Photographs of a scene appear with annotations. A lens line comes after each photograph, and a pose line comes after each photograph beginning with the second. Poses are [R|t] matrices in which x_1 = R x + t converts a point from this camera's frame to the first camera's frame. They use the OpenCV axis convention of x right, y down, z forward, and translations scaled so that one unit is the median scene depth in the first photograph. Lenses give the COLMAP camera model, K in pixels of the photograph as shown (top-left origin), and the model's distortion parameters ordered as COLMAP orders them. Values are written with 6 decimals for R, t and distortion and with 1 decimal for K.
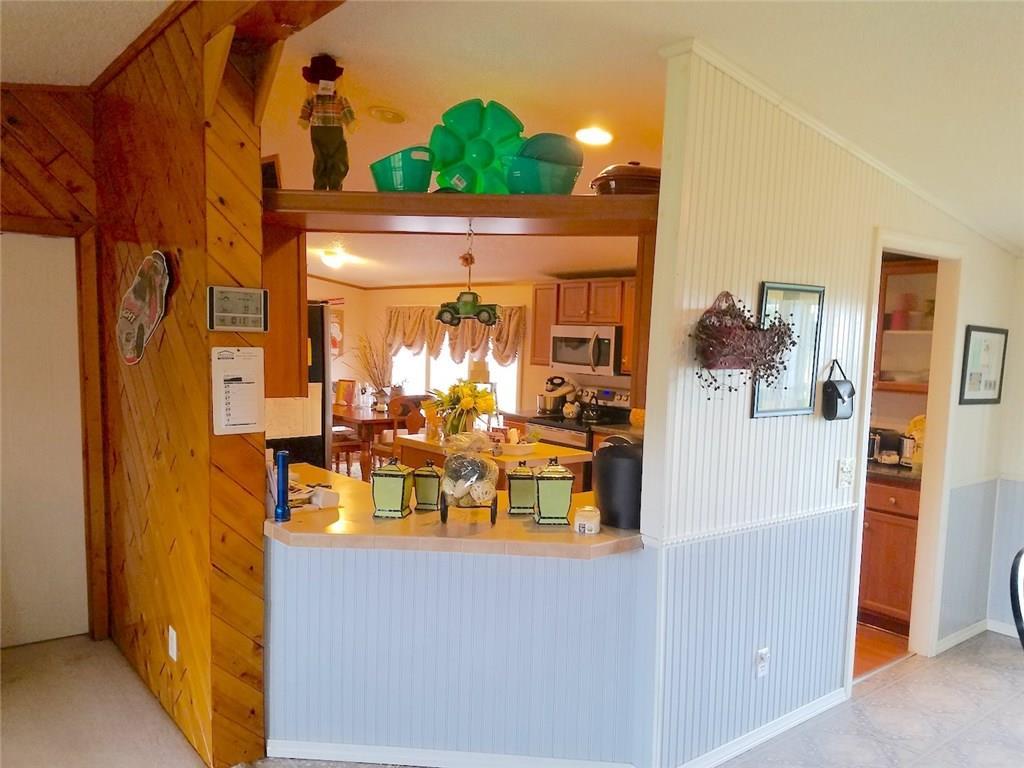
lens RADIAL K [[783.4, 0, 509.7], [0, 783.4, 410.7], [0, 0, 1]] dist [0.196502, -0.253512]
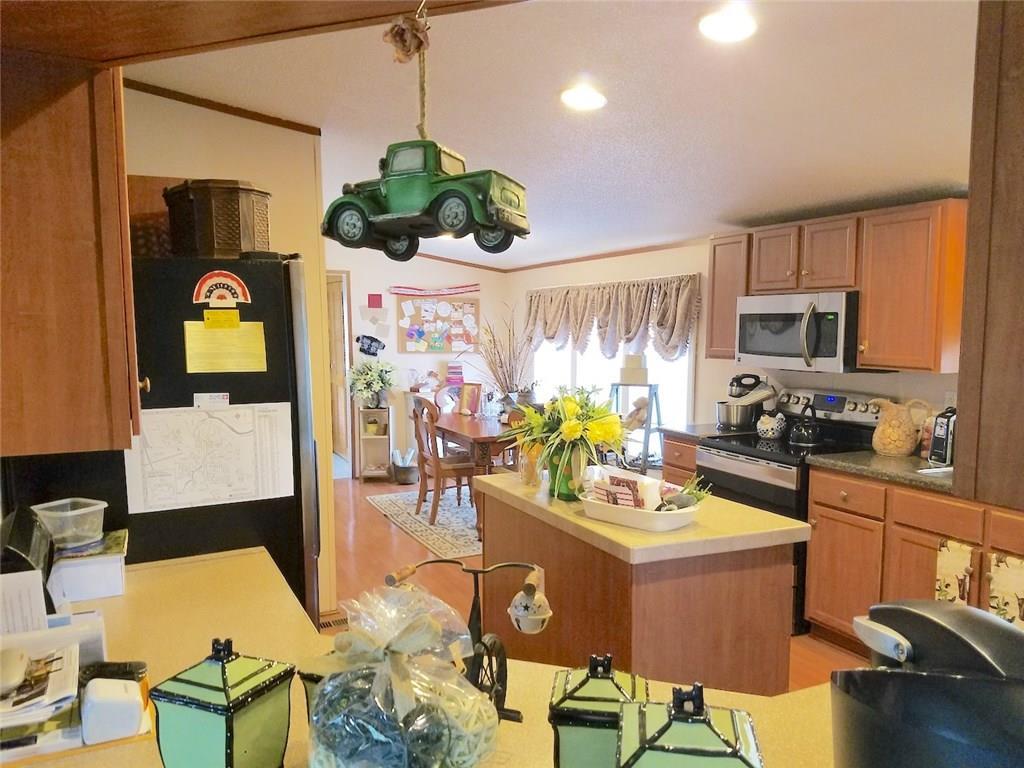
lens RADIAL K [[783.4, 0, 509.7], [0, 783.4, 410.7], [0, 0, 1]] dist [0.196502, -0.253512]
pose [[0.970306, -0.008255, -0.241739, 0.027451], [0.009674, 0.999942, 0.004684, -0.017981], [0.241687, -0.006883, 0.970330, 0.294611]]
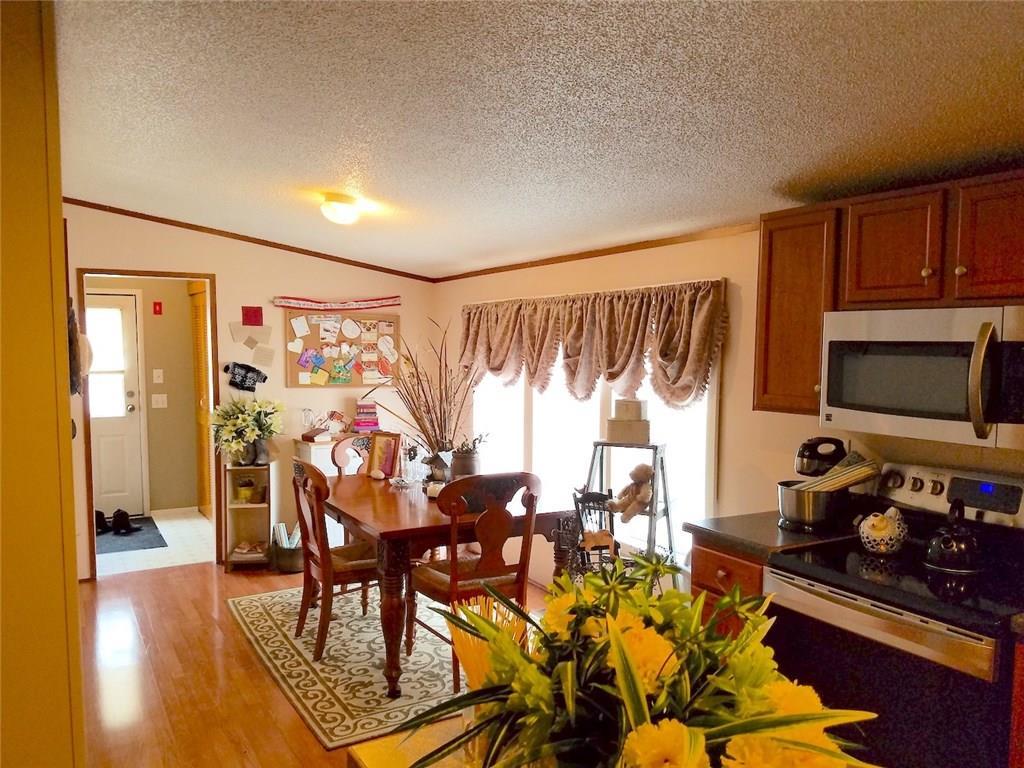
lens RADIAL K [[783.4, 0, 509.7], [0, 783.4, 410.7], [0, 0, 1]] dist [0.196502, -0.253512]
pose [[0.987846, -0.013344, -0.154862, -0.037983], [0.010023, 0.999703, -0.022207, -0.050432], [0.155112, 0.020385, 0.987687, 0.557714]]
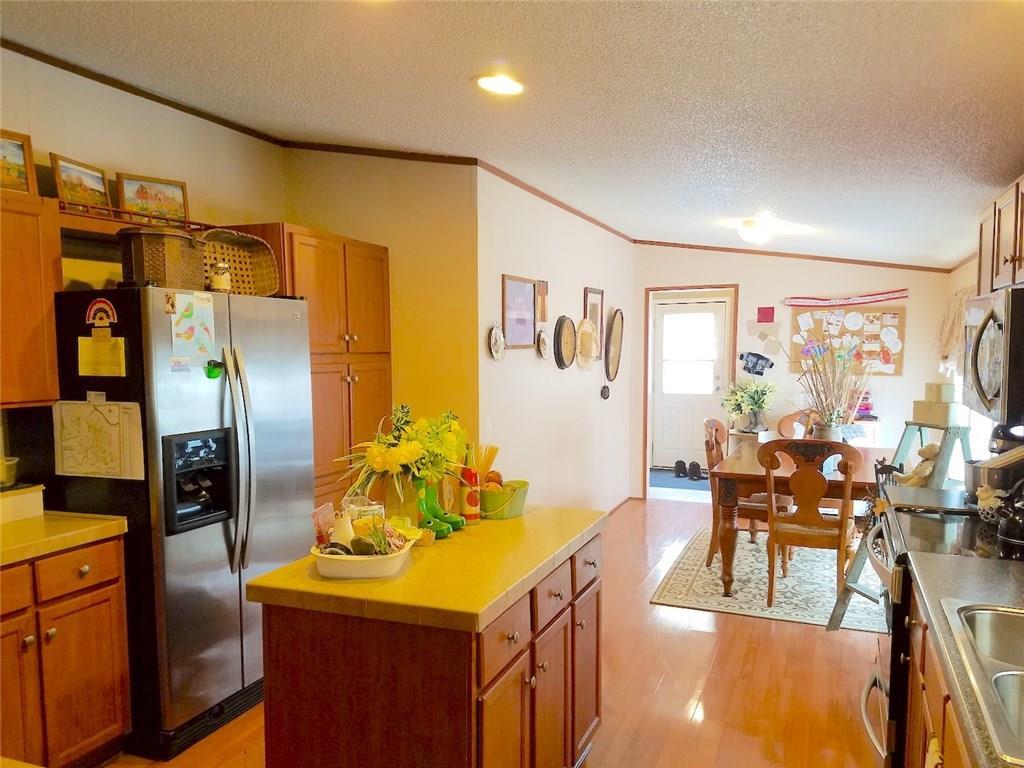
lens RADIAL K [[783.4, 0, 509.7], [0, 783.4, 410.7], [0, 0, 1]] dist [0.196502, -0.253512]
pose [[0.486808, 0.045274, -0.872335, 0.297739], [-0.072437, 0.997309, 0.011337, -0.034422], [0.870501, 0.057671, 0.488777, 0.546346]]
